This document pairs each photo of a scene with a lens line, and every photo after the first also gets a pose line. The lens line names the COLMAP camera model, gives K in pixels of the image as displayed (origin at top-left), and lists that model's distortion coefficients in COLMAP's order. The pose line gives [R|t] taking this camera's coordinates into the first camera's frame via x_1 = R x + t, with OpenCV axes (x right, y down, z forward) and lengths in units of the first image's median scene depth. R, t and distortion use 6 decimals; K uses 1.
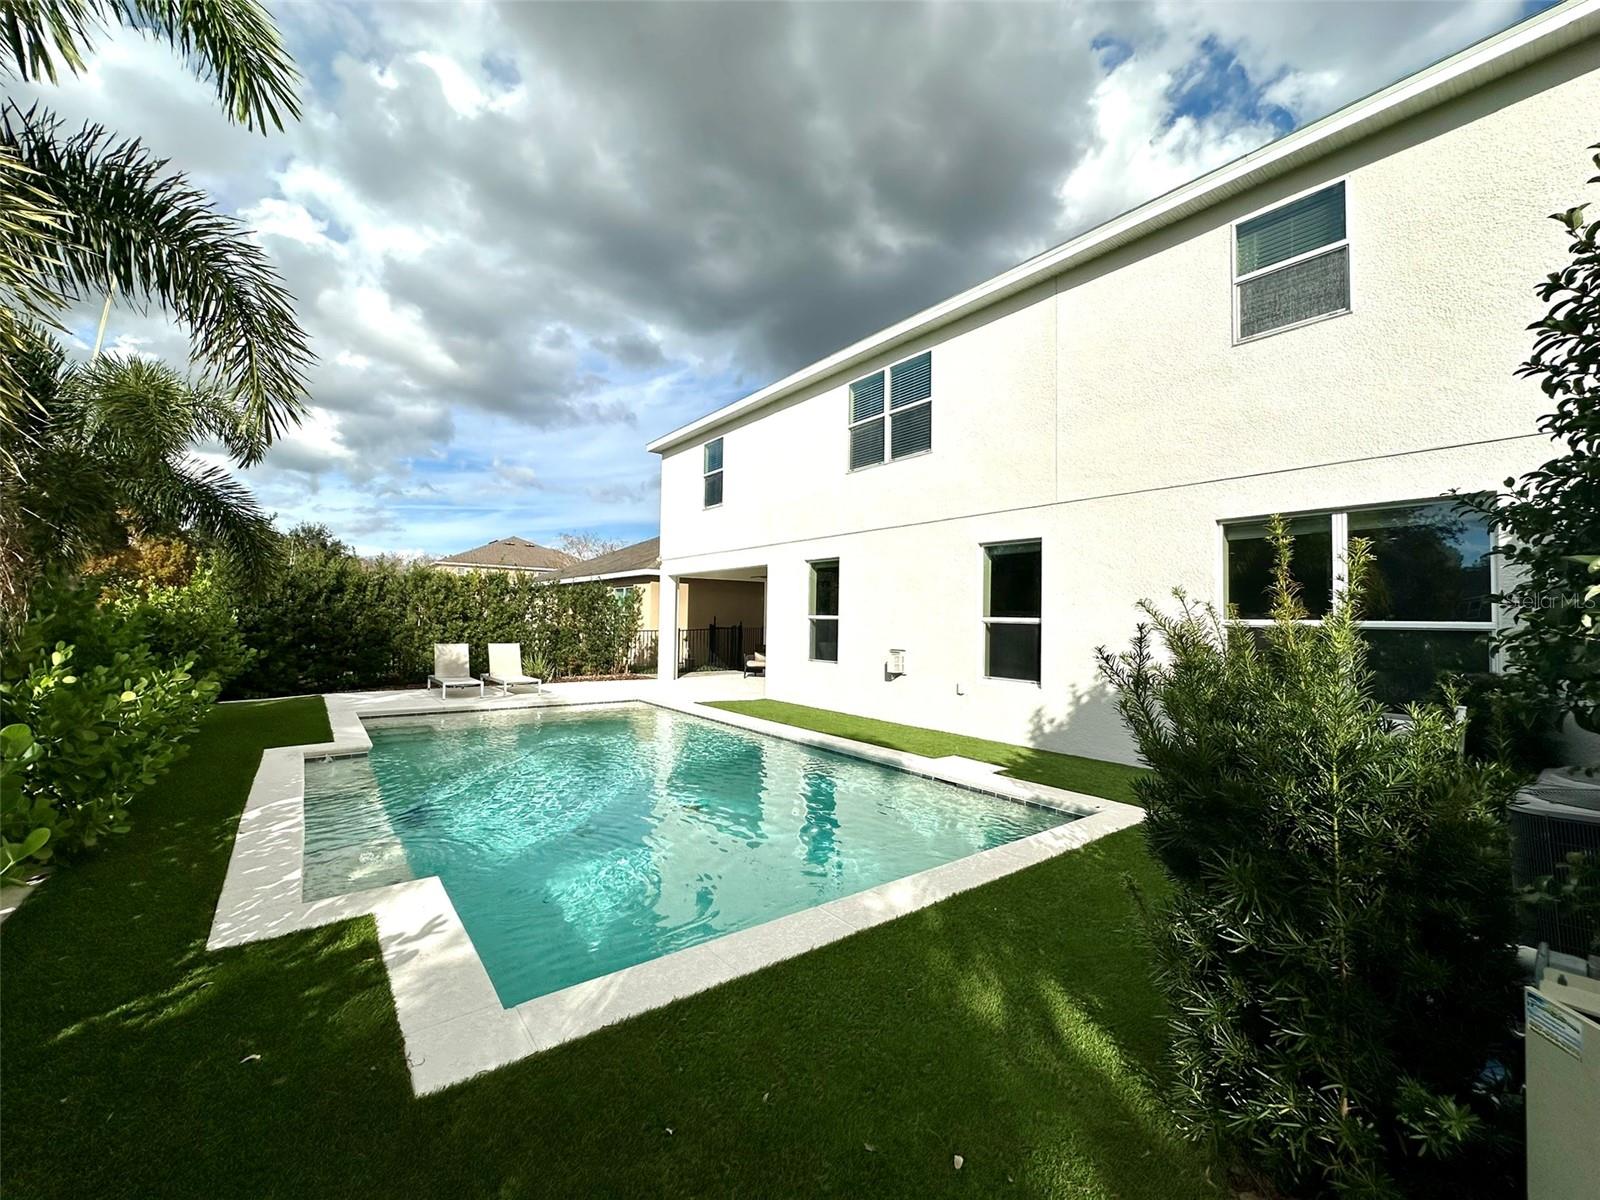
lens RADIAL K [[645.2, 0, 800.0], [0, 645.2, 600.0], [0, 0, 1]] dist [0.000088, -0.000008]
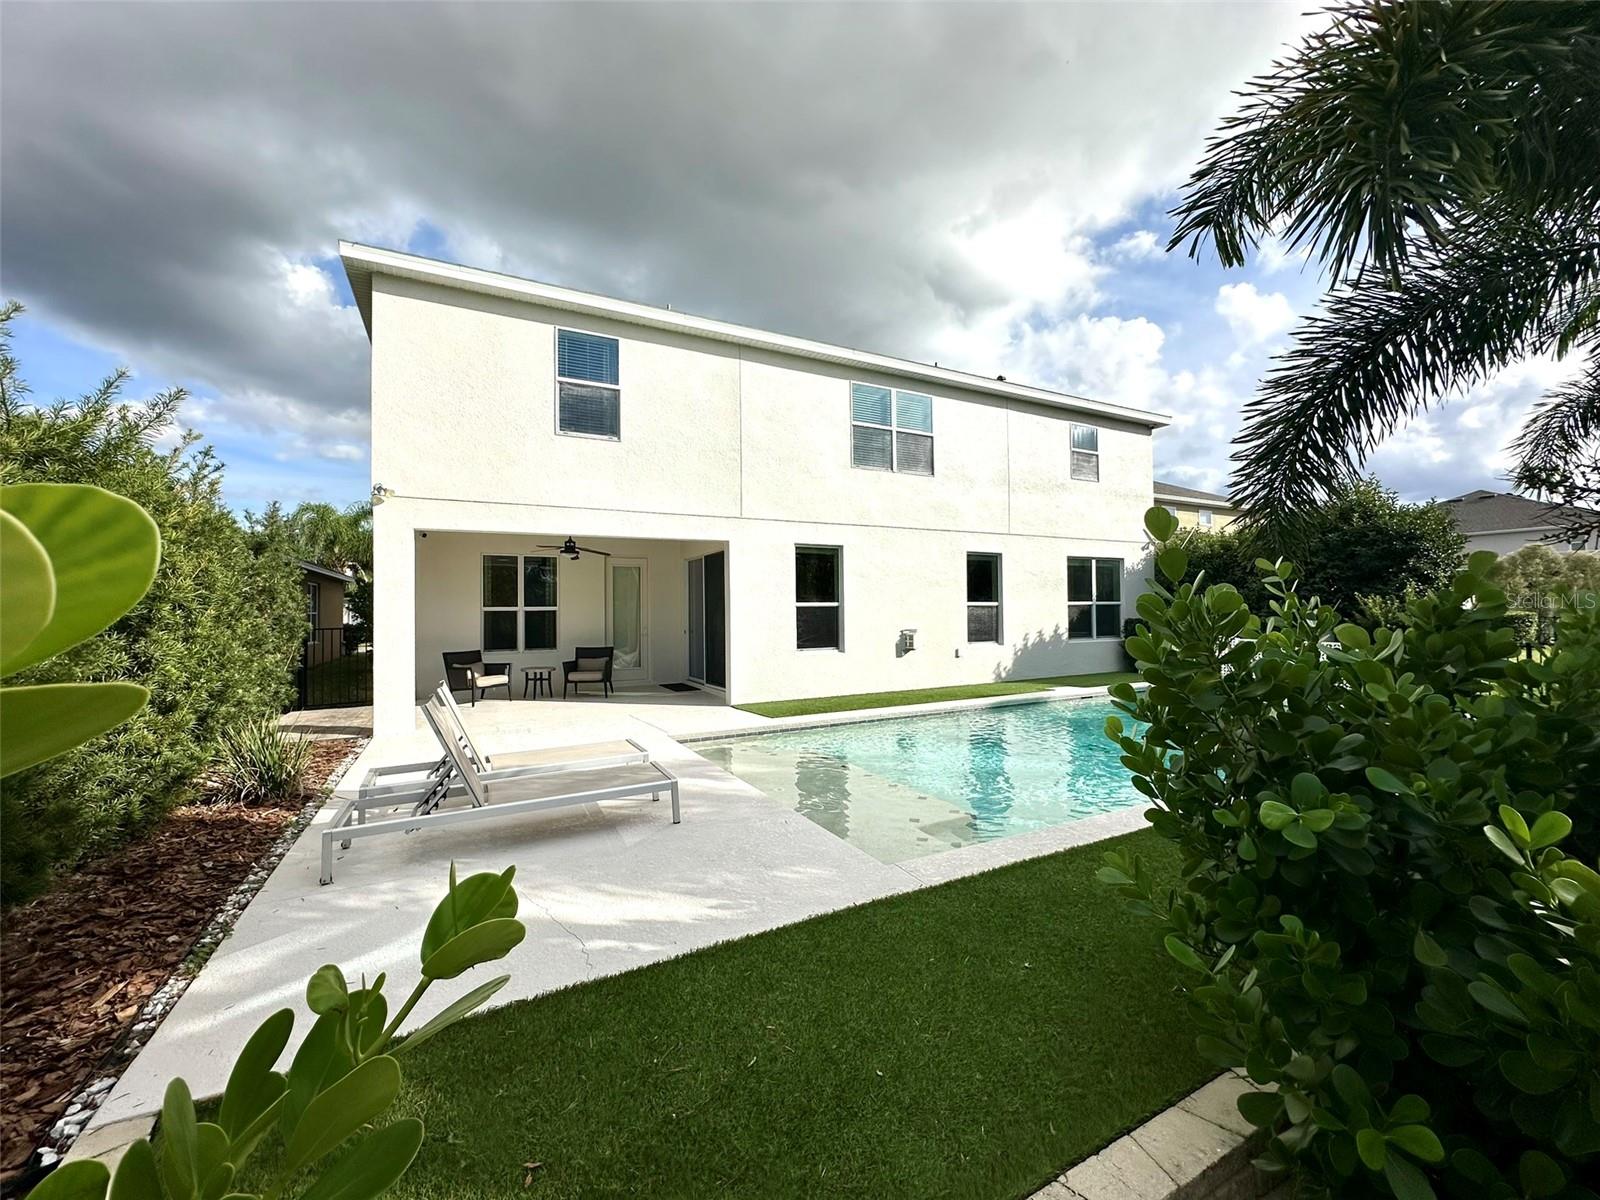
lens RADIAL K [[645.2, 0, 800.0], [0, 645.2, 600.0], [0, 0, 1]] dist [0.000088, -0.000008]
pose [[0.161951, -0.009154, 0.986756, -1.051488], [-0.020080, 0.999719, 0.012570, 0.009263], [-0.986595, -0.021850, 0.161721, 0.979195]]
